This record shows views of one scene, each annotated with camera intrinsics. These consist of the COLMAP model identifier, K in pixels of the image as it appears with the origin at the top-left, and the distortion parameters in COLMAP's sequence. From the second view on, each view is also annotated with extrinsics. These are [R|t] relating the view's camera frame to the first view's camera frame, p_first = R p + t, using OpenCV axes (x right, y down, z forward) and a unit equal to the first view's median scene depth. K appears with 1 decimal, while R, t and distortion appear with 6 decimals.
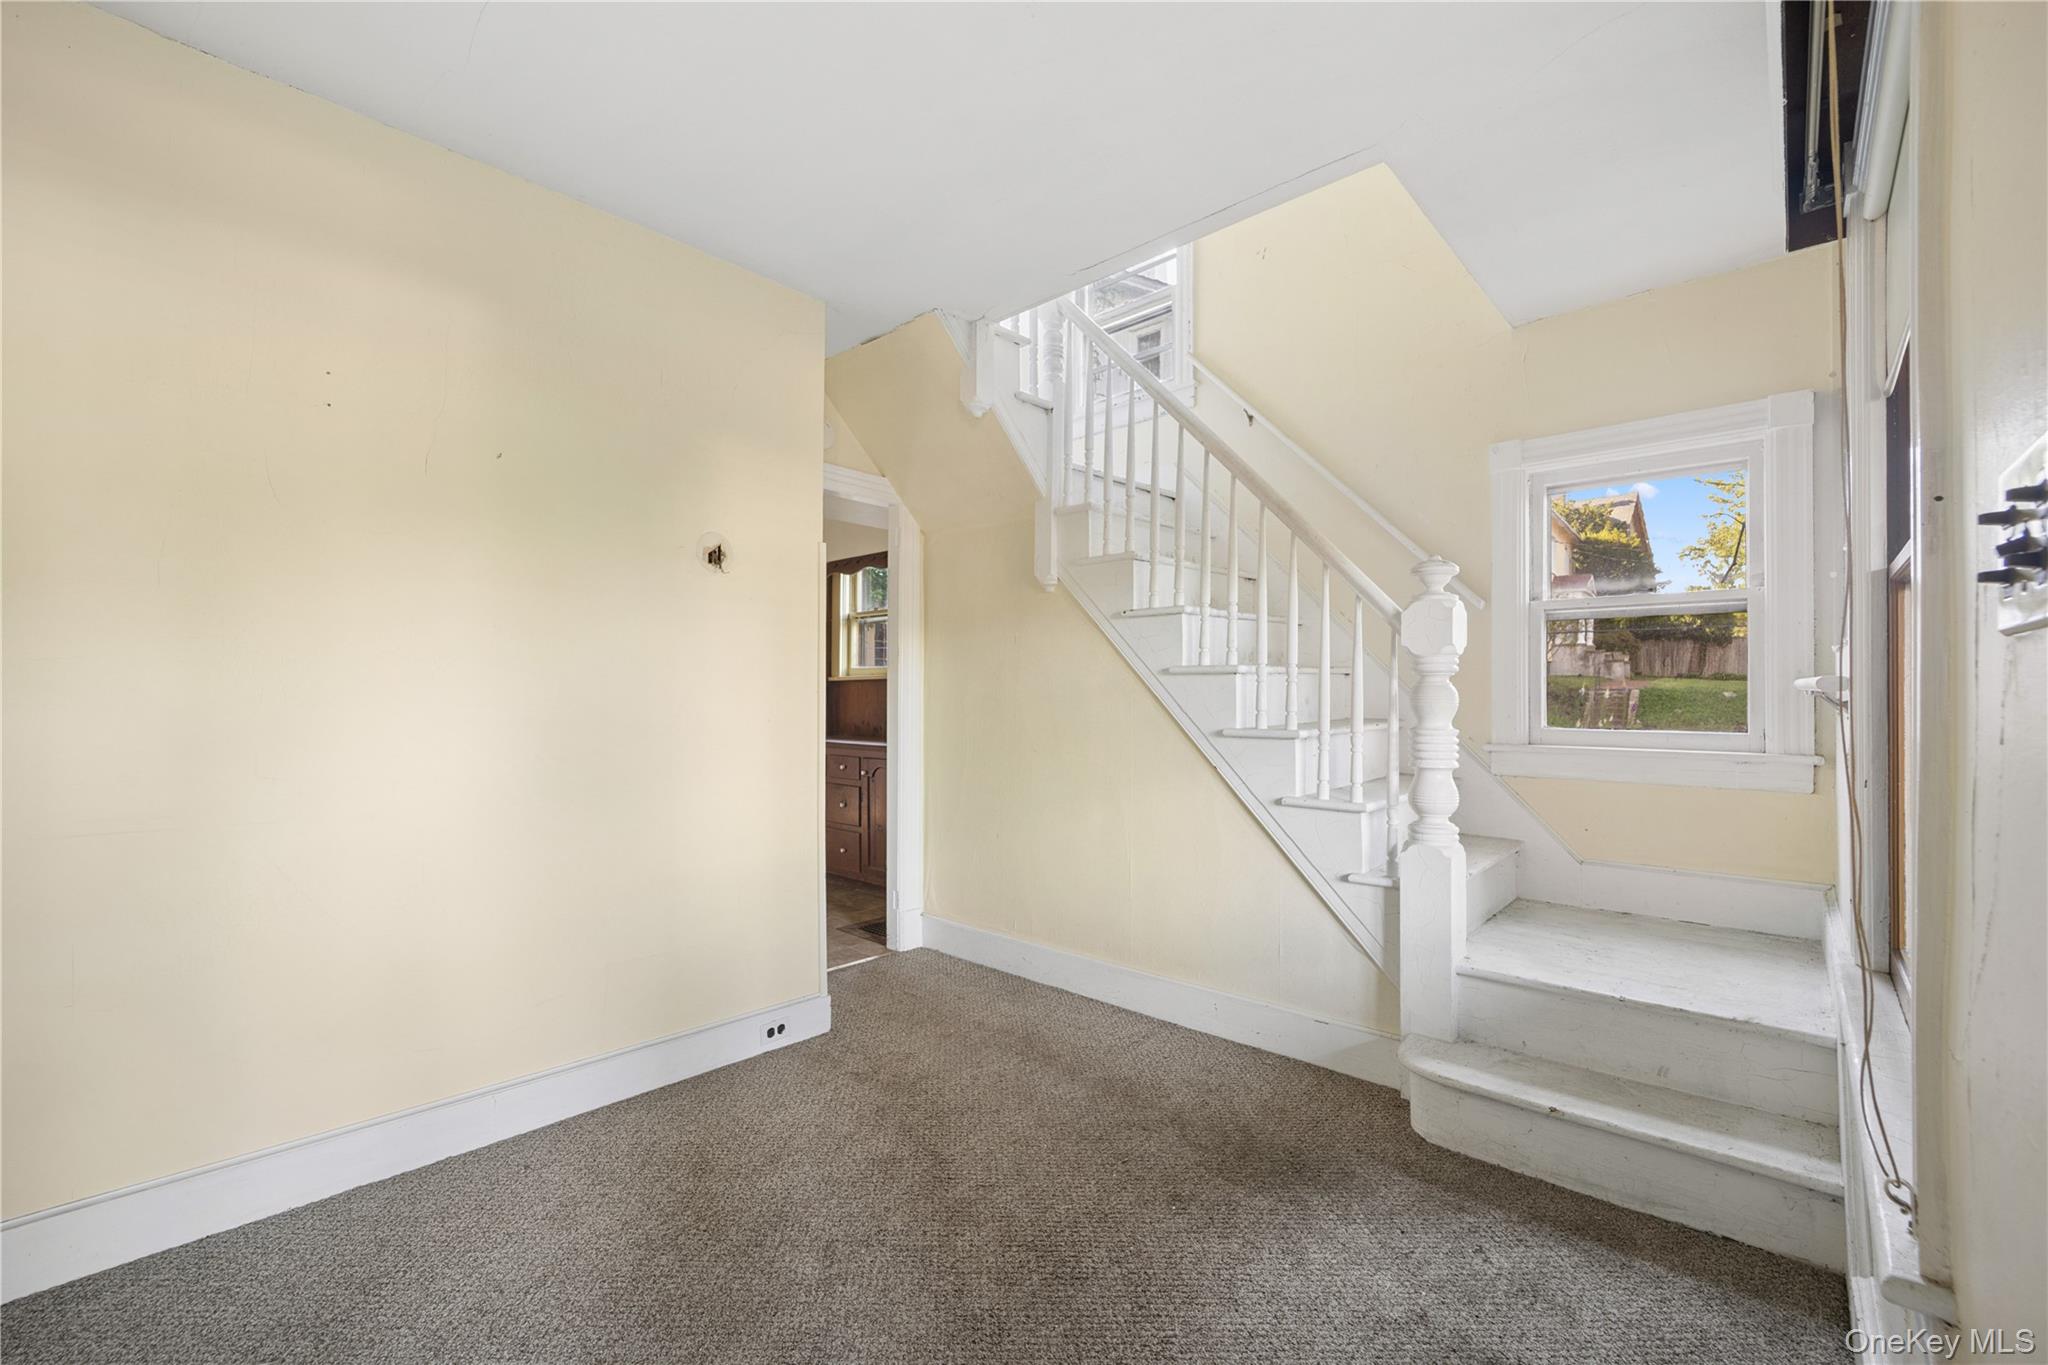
lens RADIAL K [[838.8, 0, 1019.7], [0, 838.8, 686.8], [0, 0, 1]] dist [-0.026603, -0.001521]
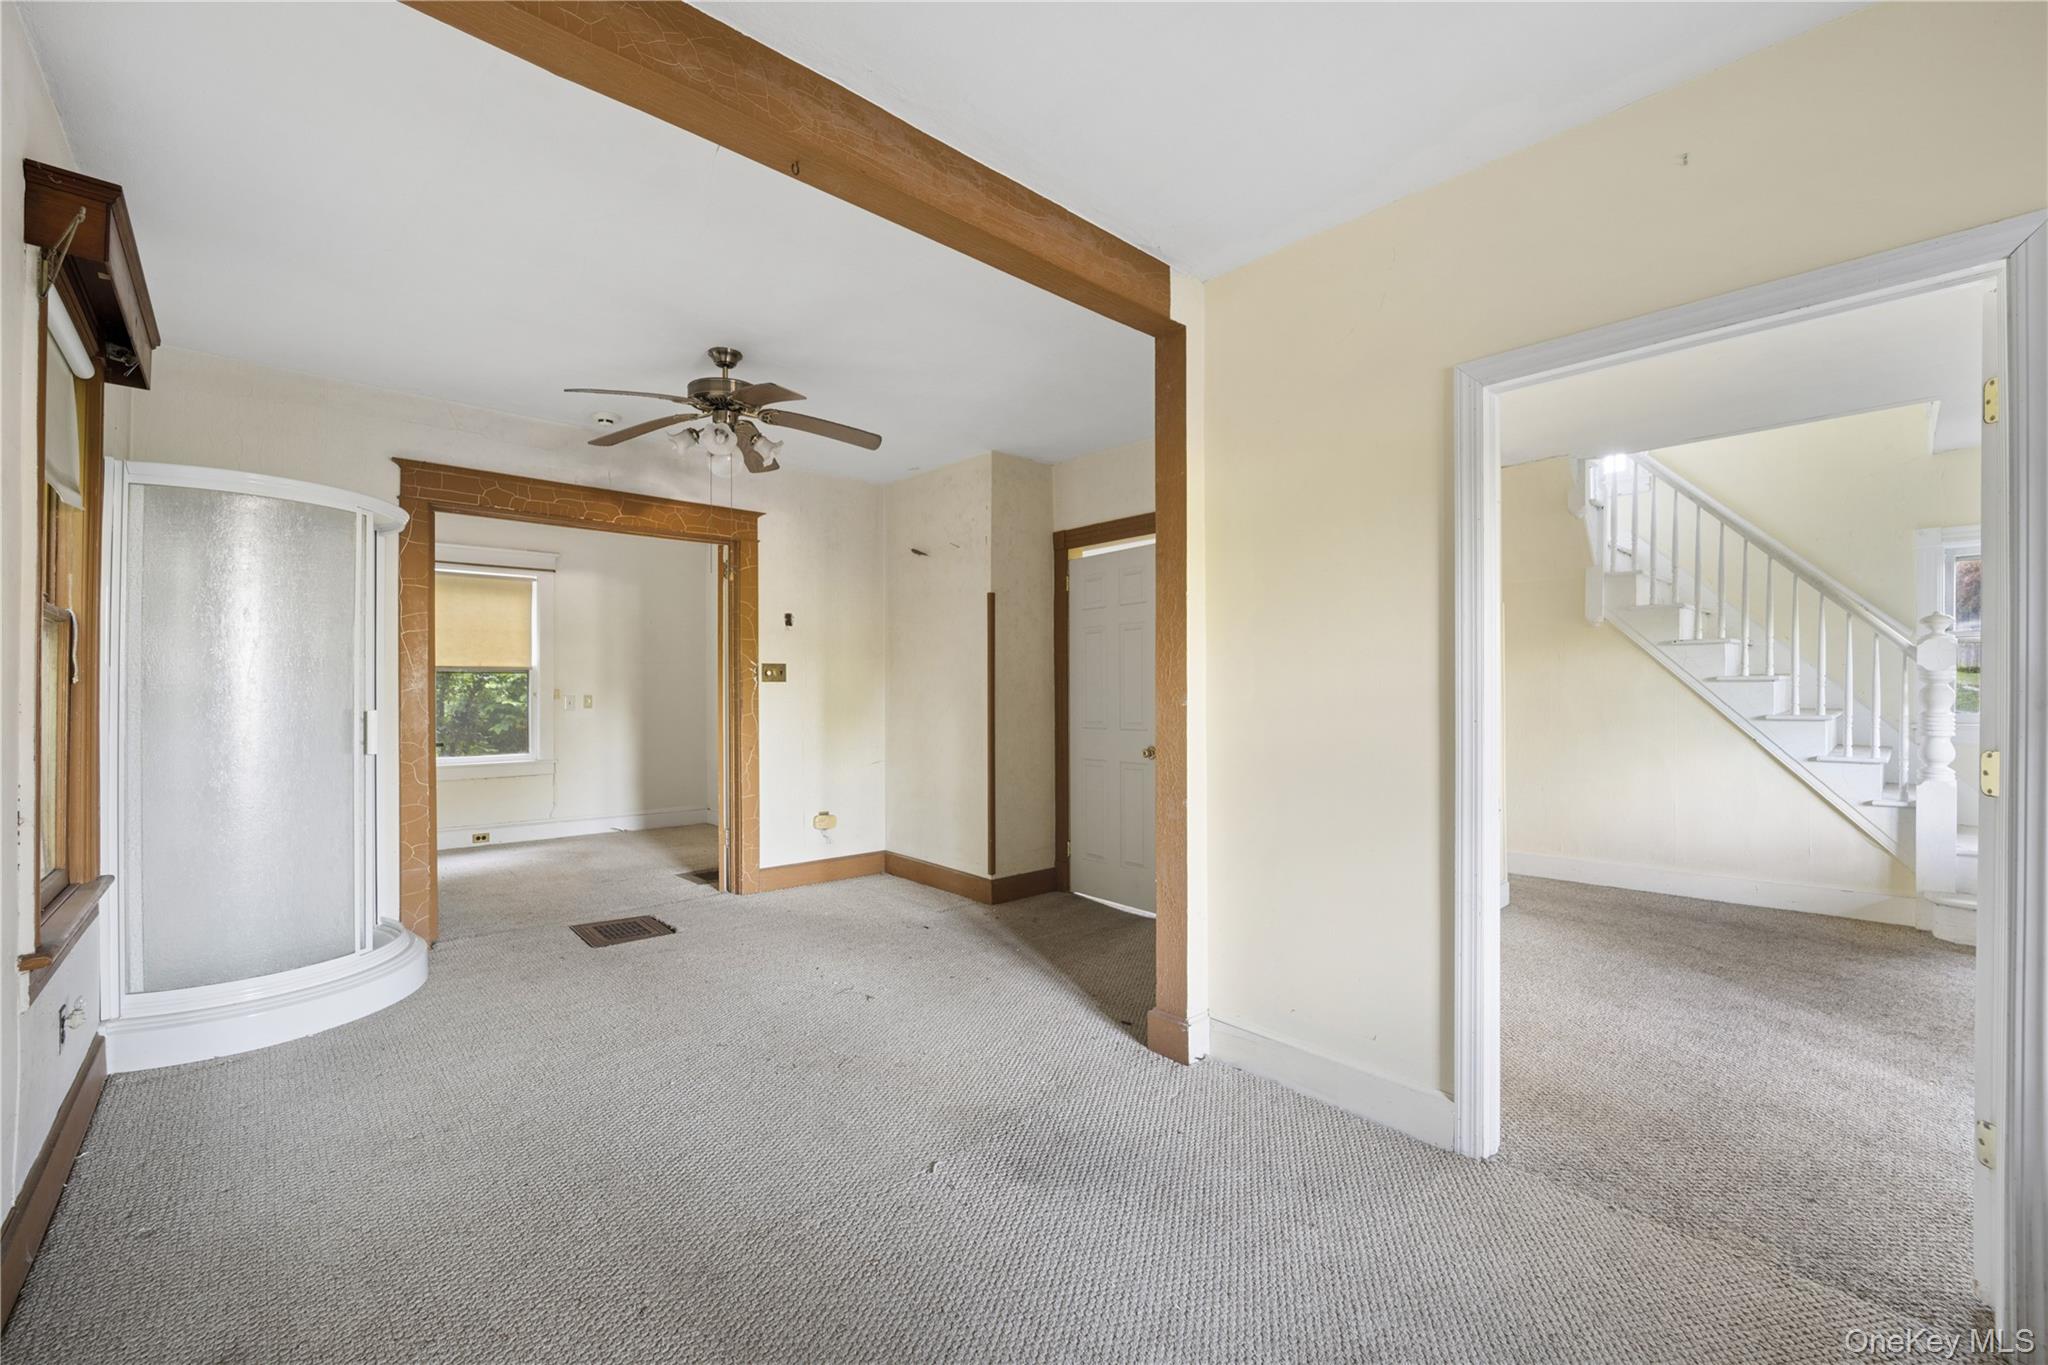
lens RADIAL K [[838.8, 0, 1027.6], [0, 838.8, 688.3], [0, 0, 1]] dist [-0.026603, -0.001521]
pose [[0.997187, -0.010730, -0.074187, -1.099126], [0.011071, 0.999930, 0.004179, -0.025496], [0.074137, -0.004988, 0.997236, -0.705702]]
